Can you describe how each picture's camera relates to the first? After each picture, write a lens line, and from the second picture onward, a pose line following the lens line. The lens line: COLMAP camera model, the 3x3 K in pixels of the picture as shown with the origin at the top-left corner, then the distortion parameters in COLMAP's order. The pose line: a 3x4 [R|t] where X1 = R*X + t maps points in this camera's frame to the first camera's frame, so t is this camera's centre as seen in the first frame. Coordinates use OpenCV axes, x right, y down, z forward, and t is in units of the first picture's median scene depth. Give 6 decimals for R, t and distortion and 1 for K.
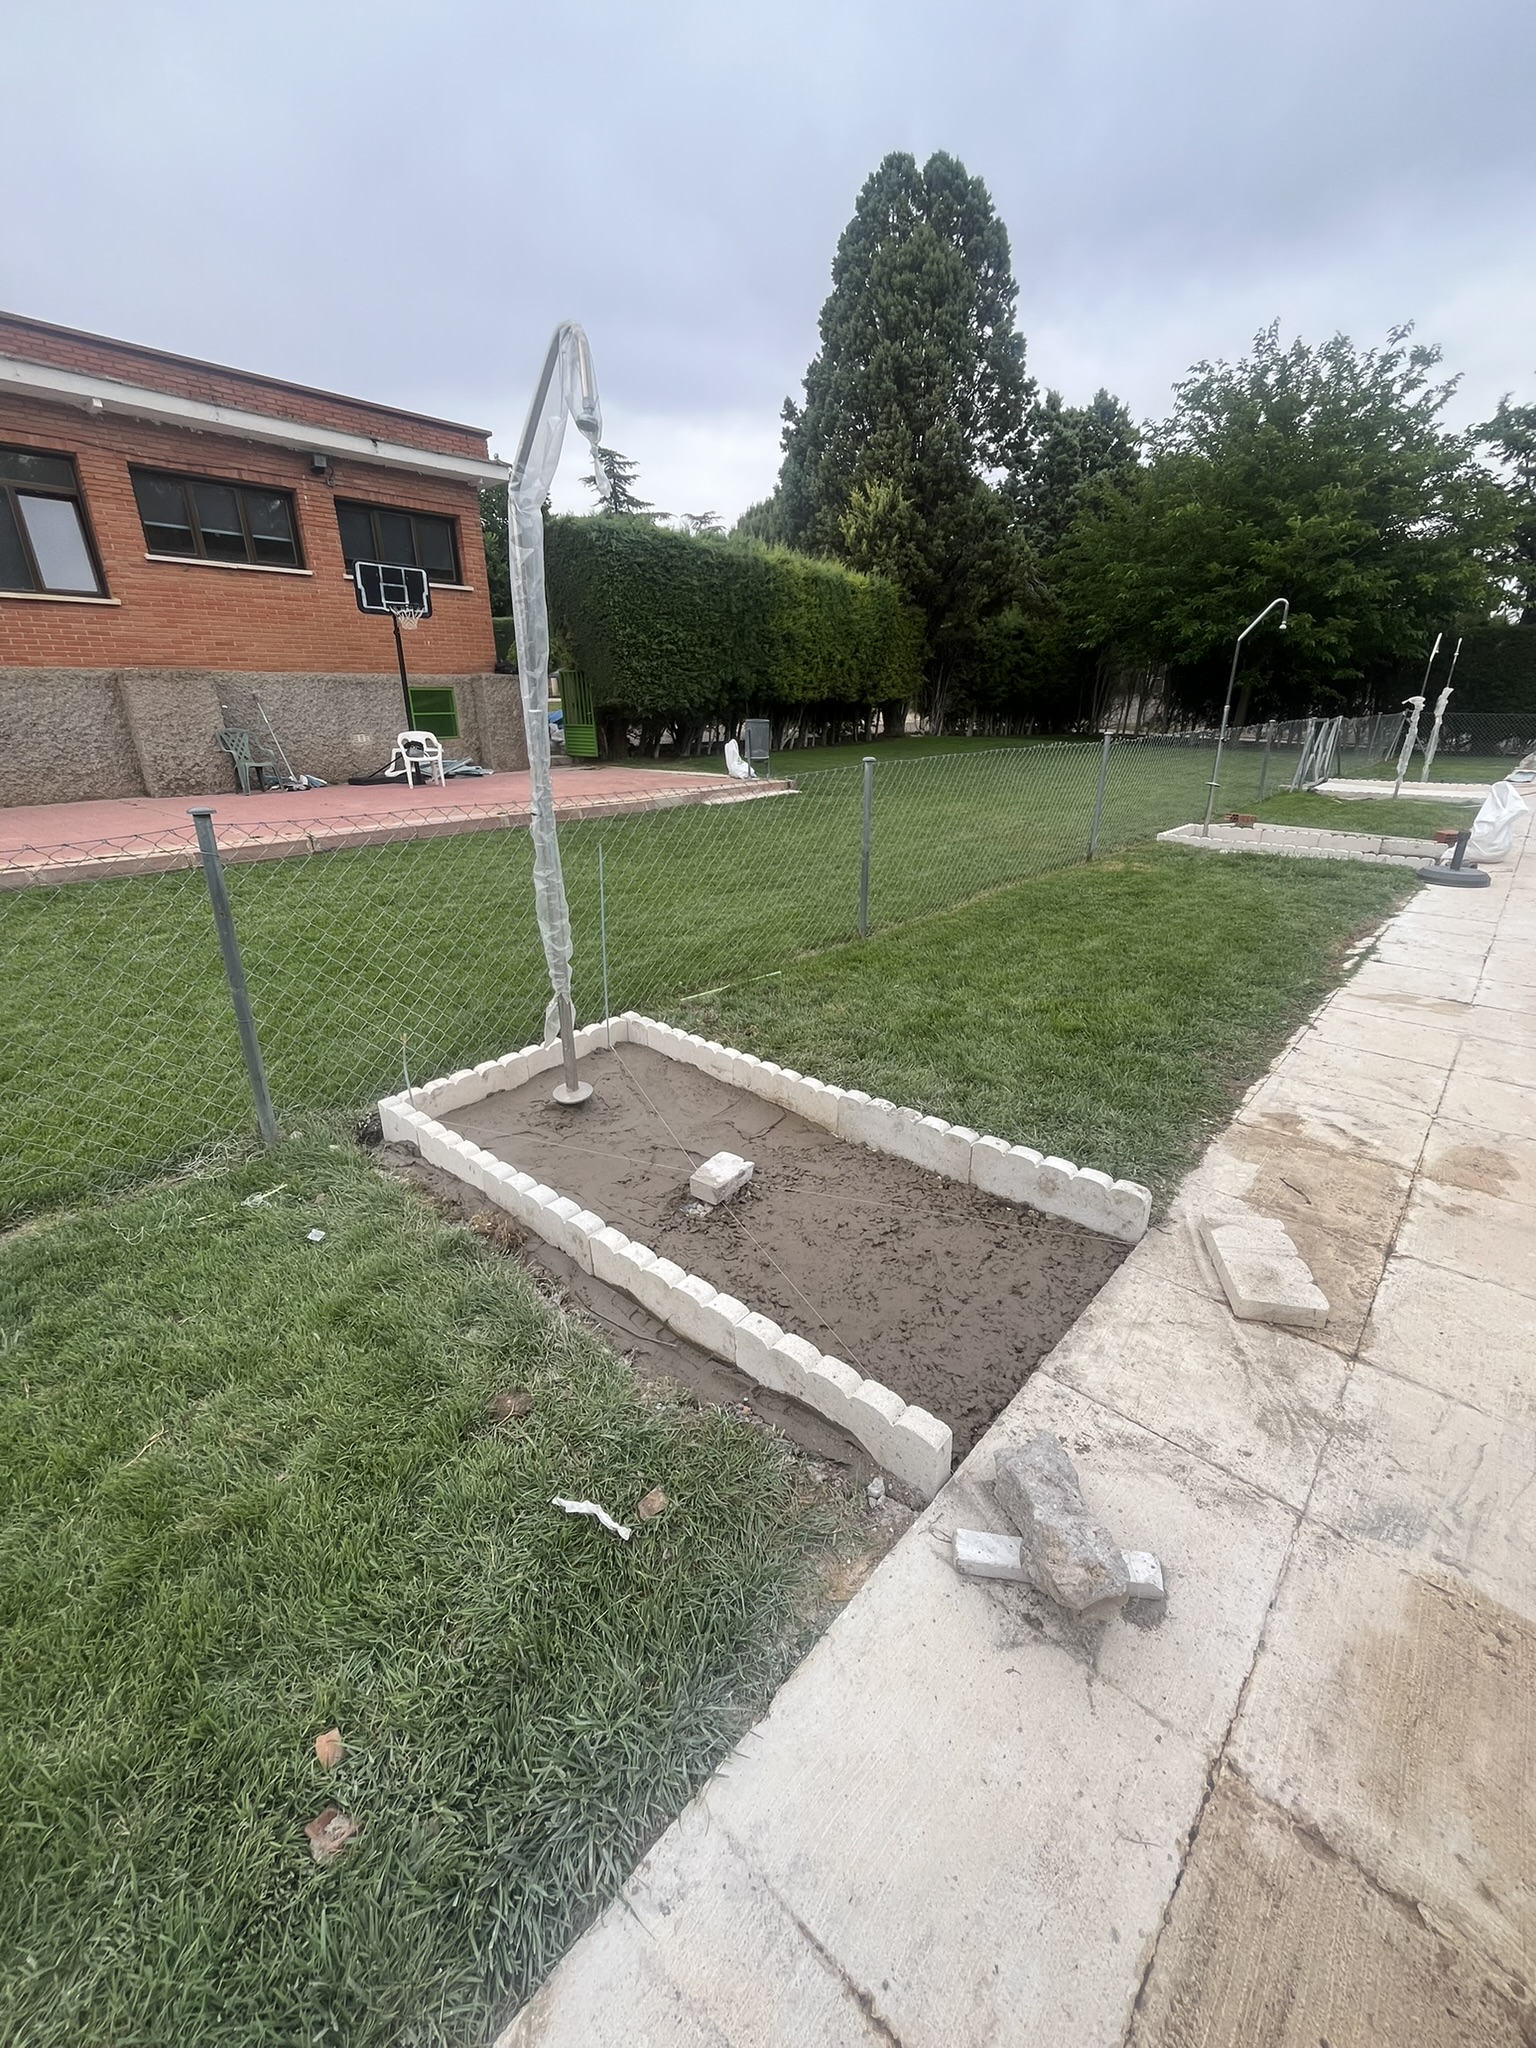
lens RADIAL K [[832.1, 0, 768.0], [0, 832.1, 1024.0], [0, 0, 1]] dist [-0.001628, 0.000112]
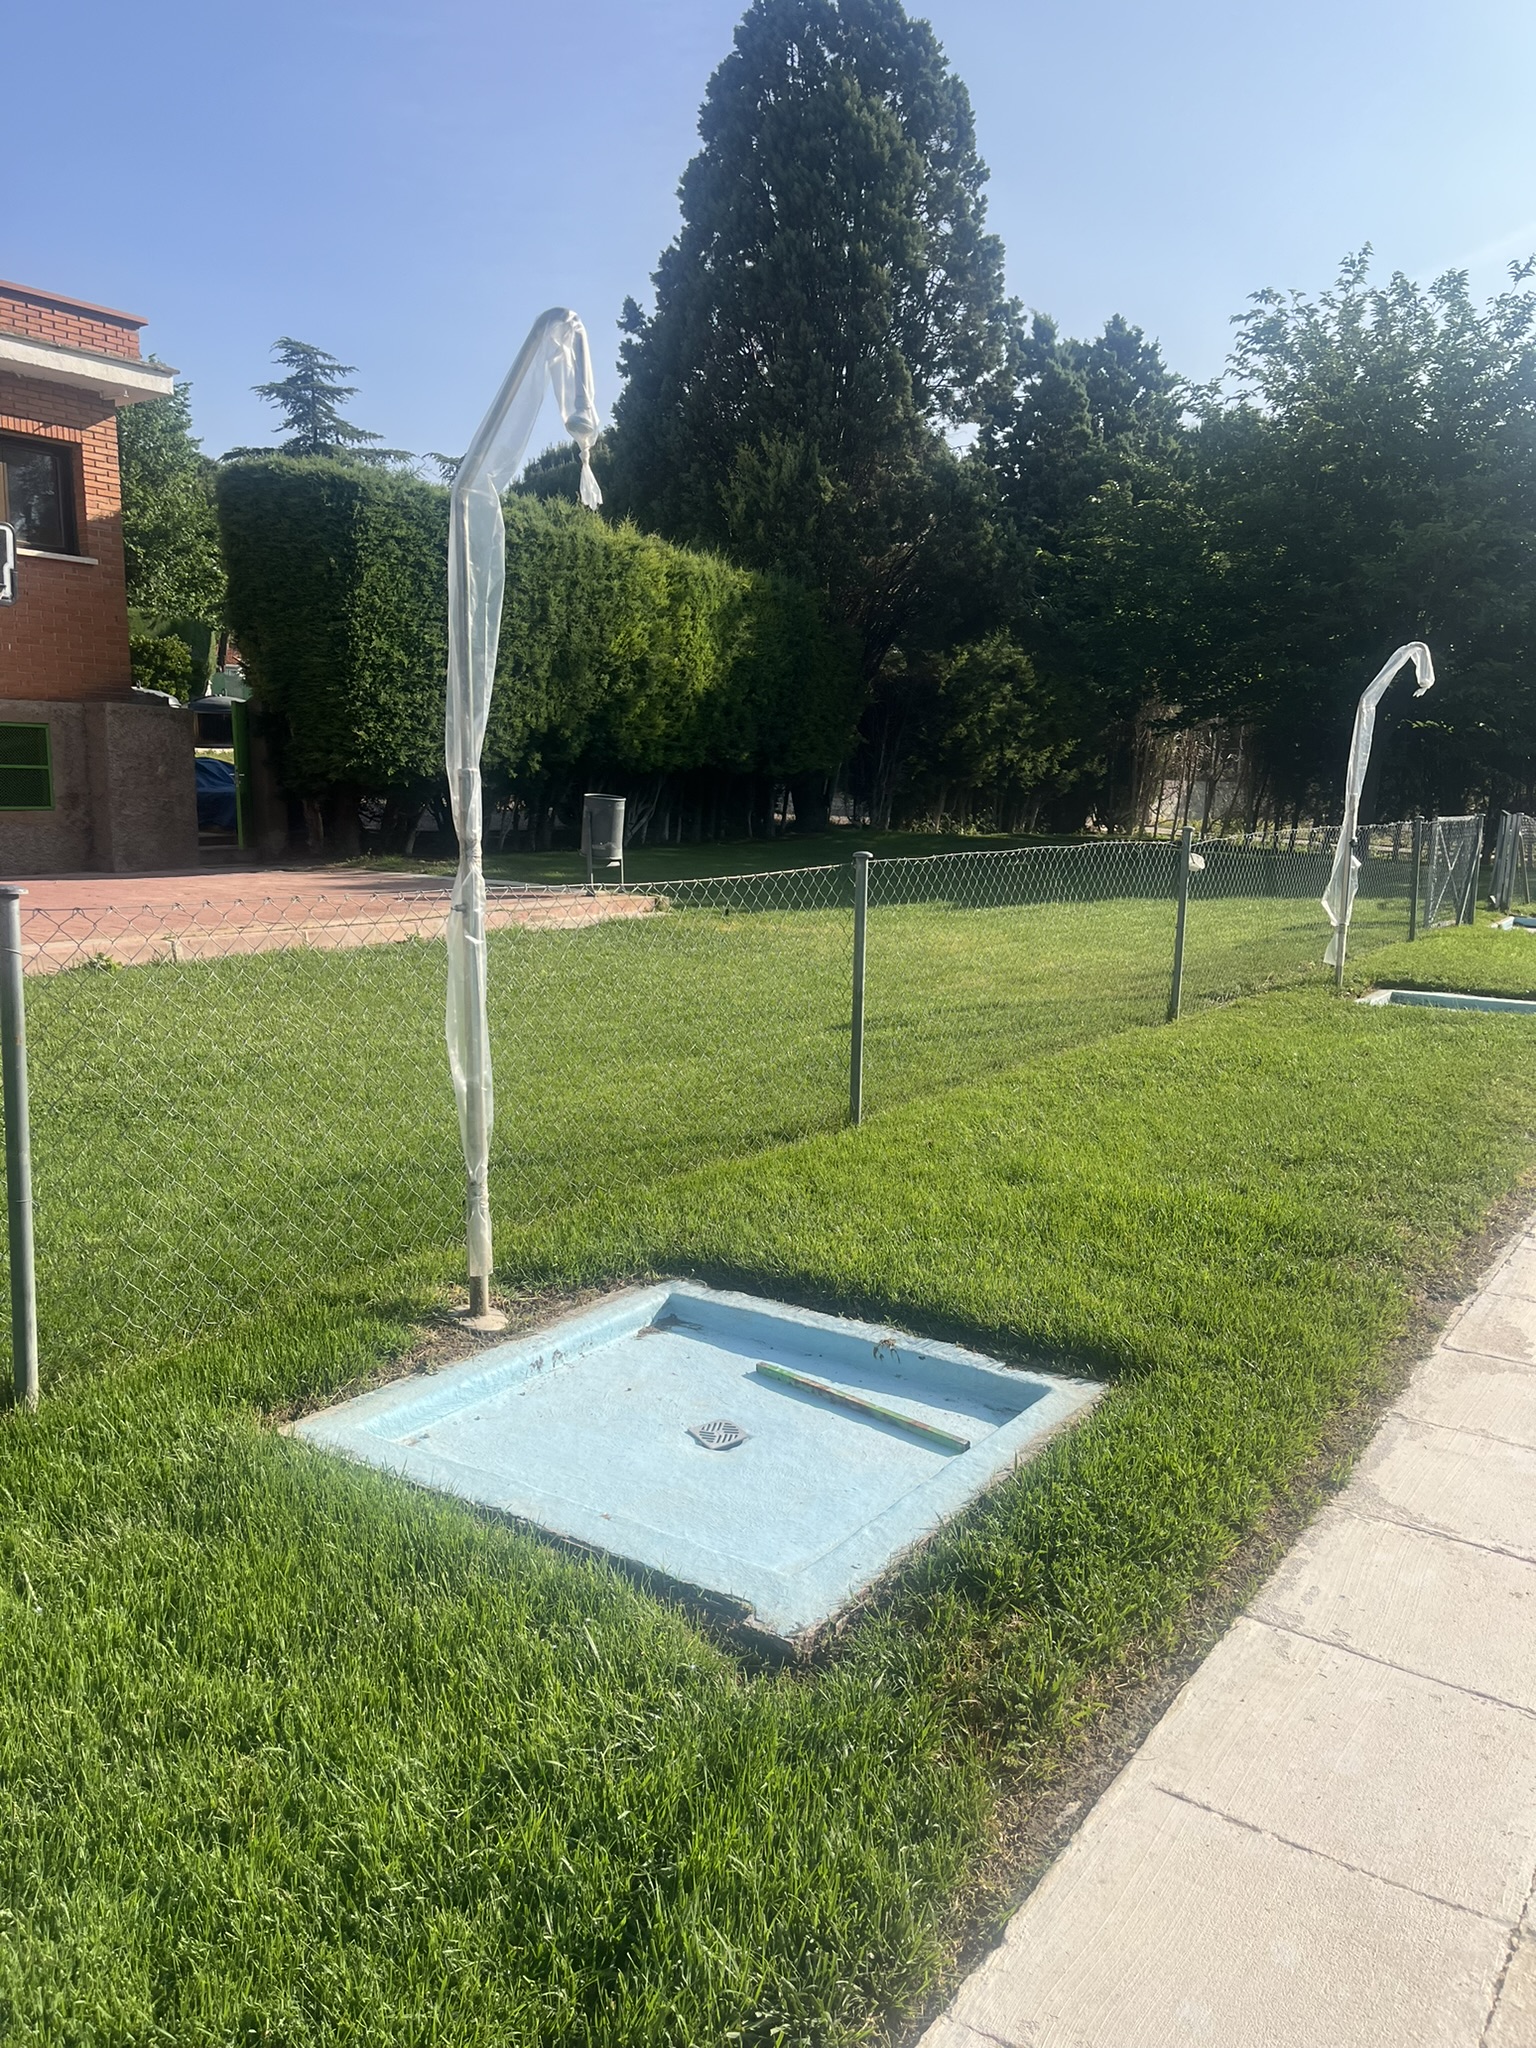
lens RADIAL K [[1544.0, 0, 769.6], [0, 1544.0, 1042.3], [0, 0, 1]] dist [0.074164, -0.087056]
pose [[0.991191, 0.007971, 0.132197, -0.023839], [0.017848, 0.981041, -0.192975, 0.013984], [-0.131229, 0.193635, 0.972257, -0.034983]]
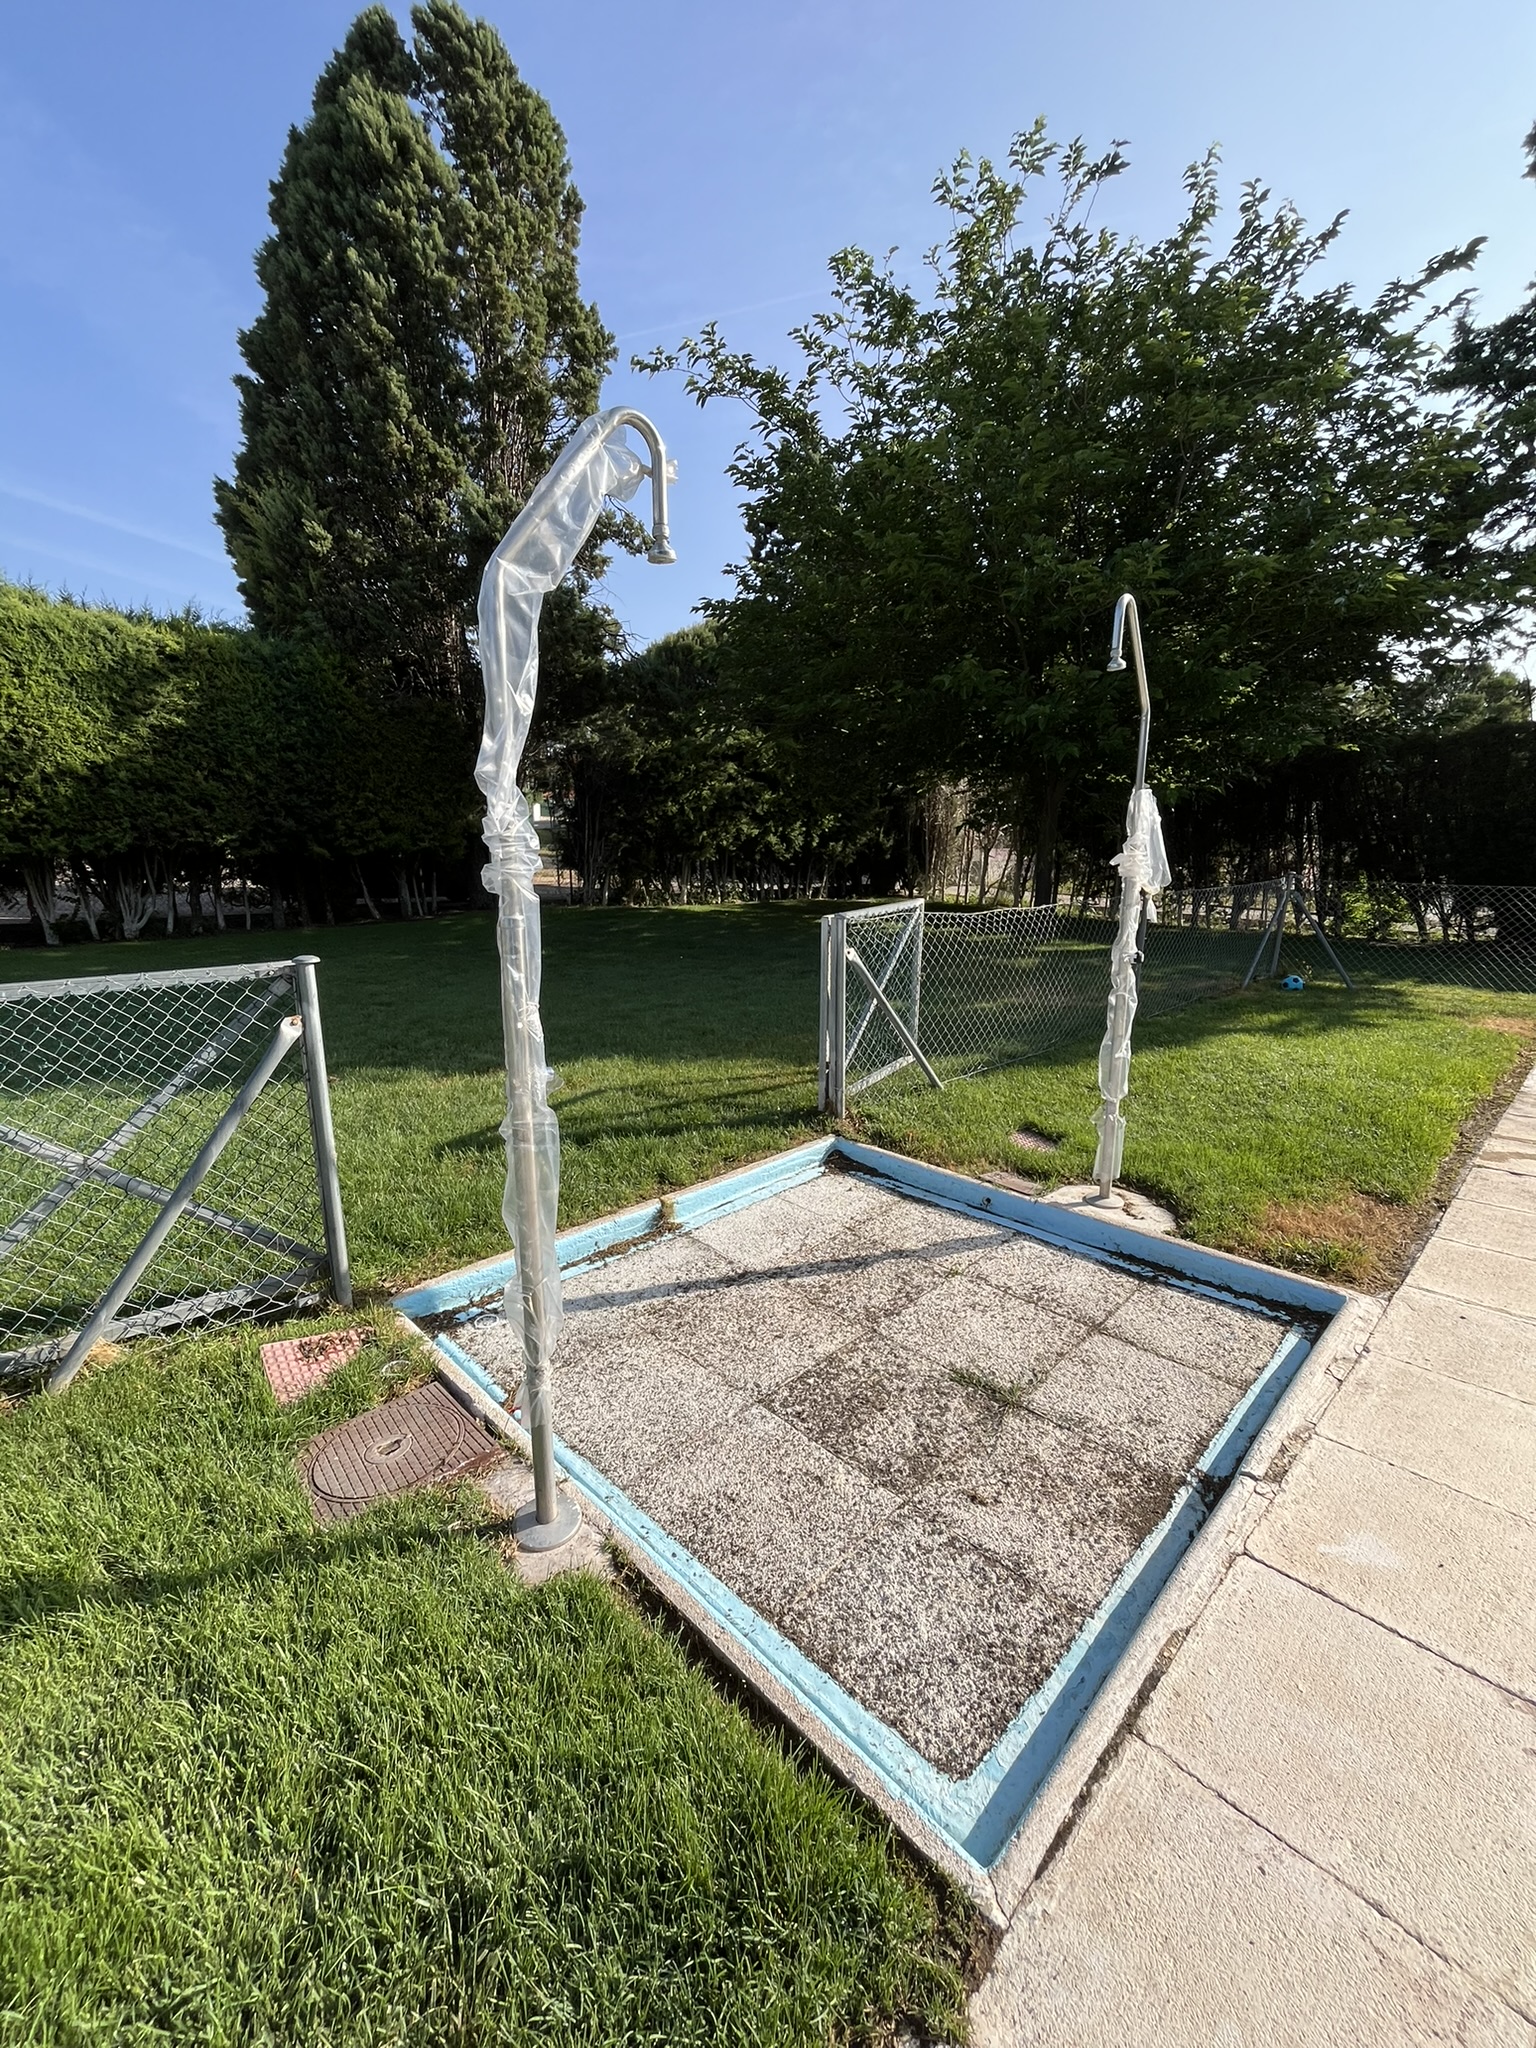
lens RADIAL K [[832.1, 0, 768.0], [0, 832.1, 1024.0], [0, 0, 1]] dist [-0.001628, 0.000112]
pose [[0.996693, 0.019831, -0.078797, 0.520664], [-0.032067, 0.987045, -0.157206, -0.216990], [0.074658, 0.159213, 0.984417, 0.538889]]
